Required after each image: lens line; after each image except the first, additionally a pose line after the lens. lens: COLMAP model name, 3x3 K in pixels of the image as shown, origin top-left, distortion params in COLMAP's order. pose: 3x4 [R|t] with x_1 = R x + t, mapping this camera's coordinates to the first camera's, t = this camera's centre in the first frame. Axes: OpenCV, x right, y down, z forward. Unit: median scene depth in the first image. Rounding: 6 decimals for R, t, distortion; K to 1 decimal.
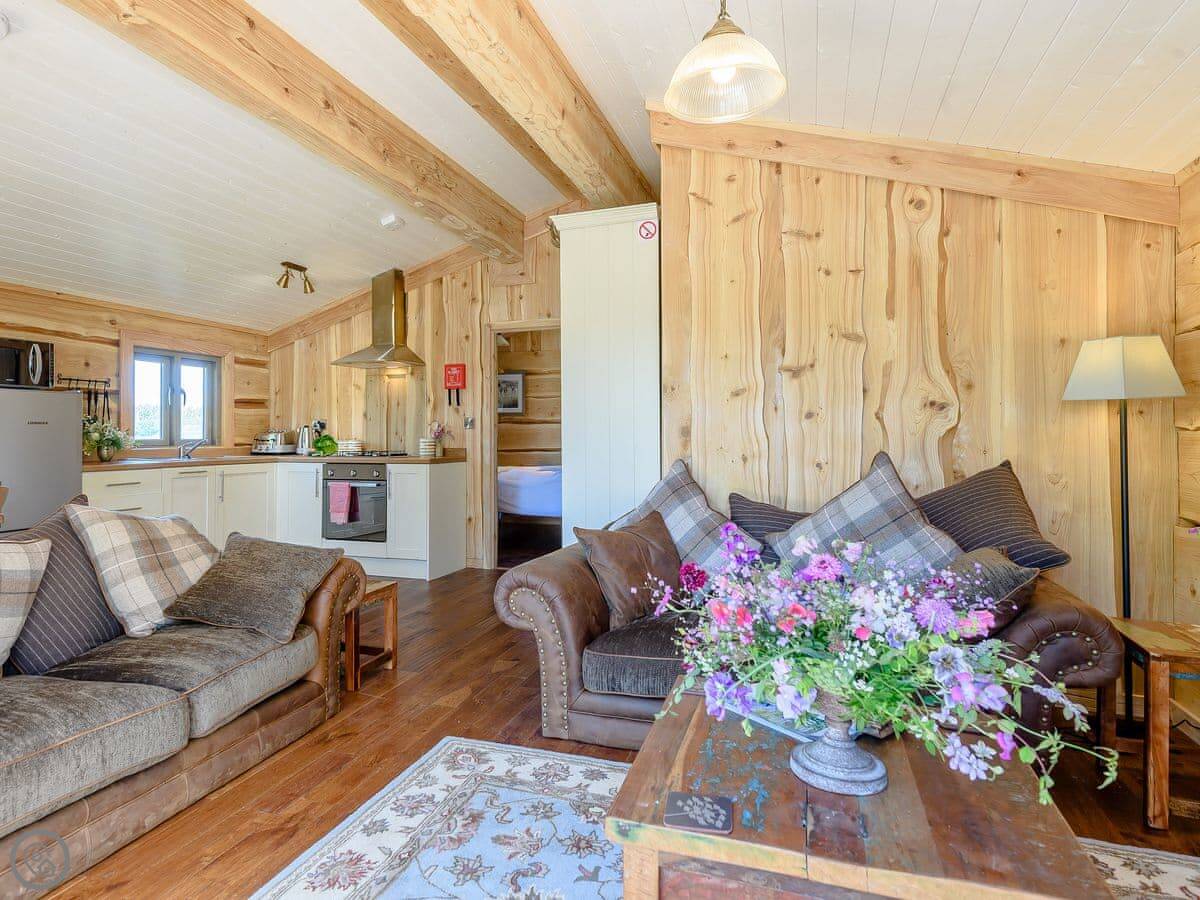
lens RADIAL K [[663.4, 0, 550.9], [0, 663.4, 436.0], [0, 0, 1]] dist [0.001140, -0.000988]
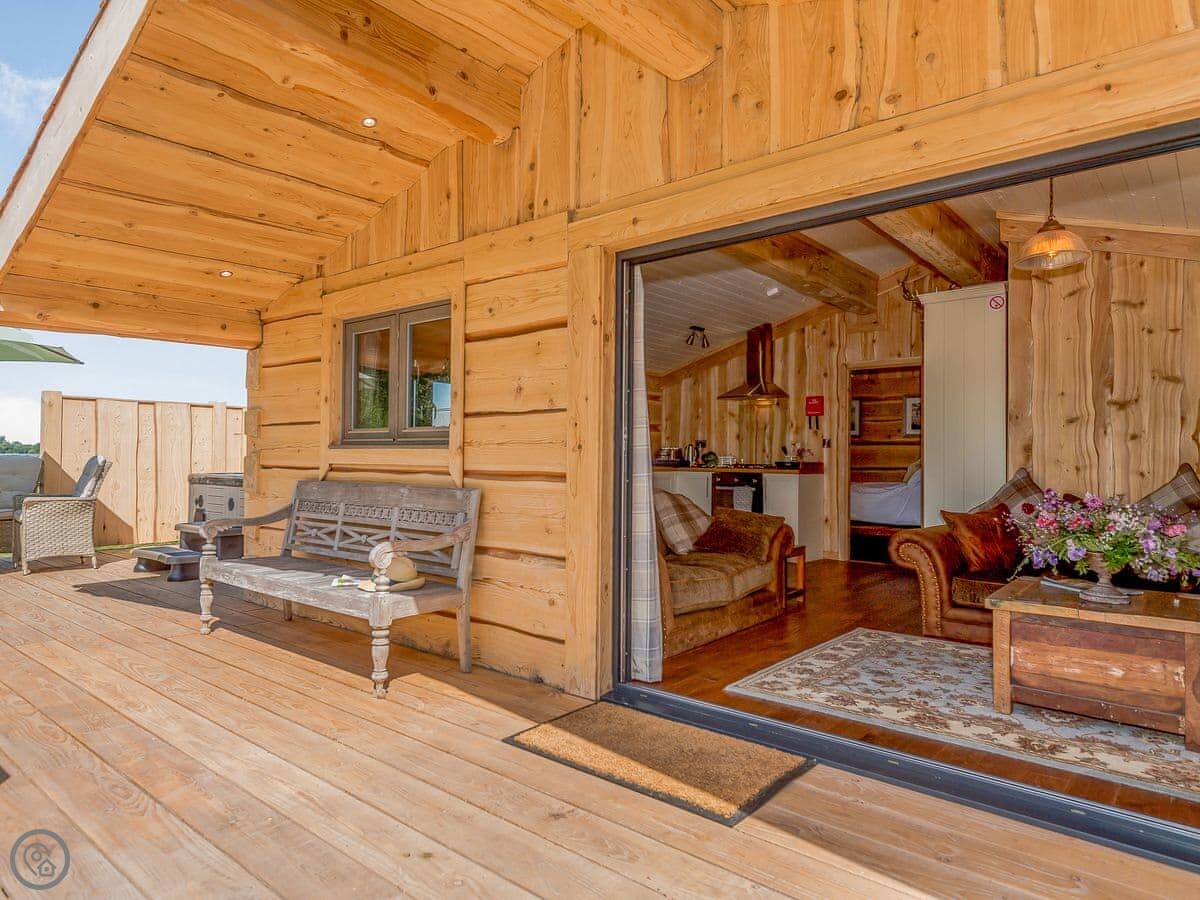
lens RADIAL K [[668.2, 0, 600.0], [0, 668.2, 450.0], [0, 0, 1]] dist [0.003196, -0.004284]
pose [[0.931550, 0.010335, -0.363467, -0.064523], [-0.014945, 0.999840, -0.009874, 0.012457], [0.363307, 0.014630, 0.931555, -0.334435]]
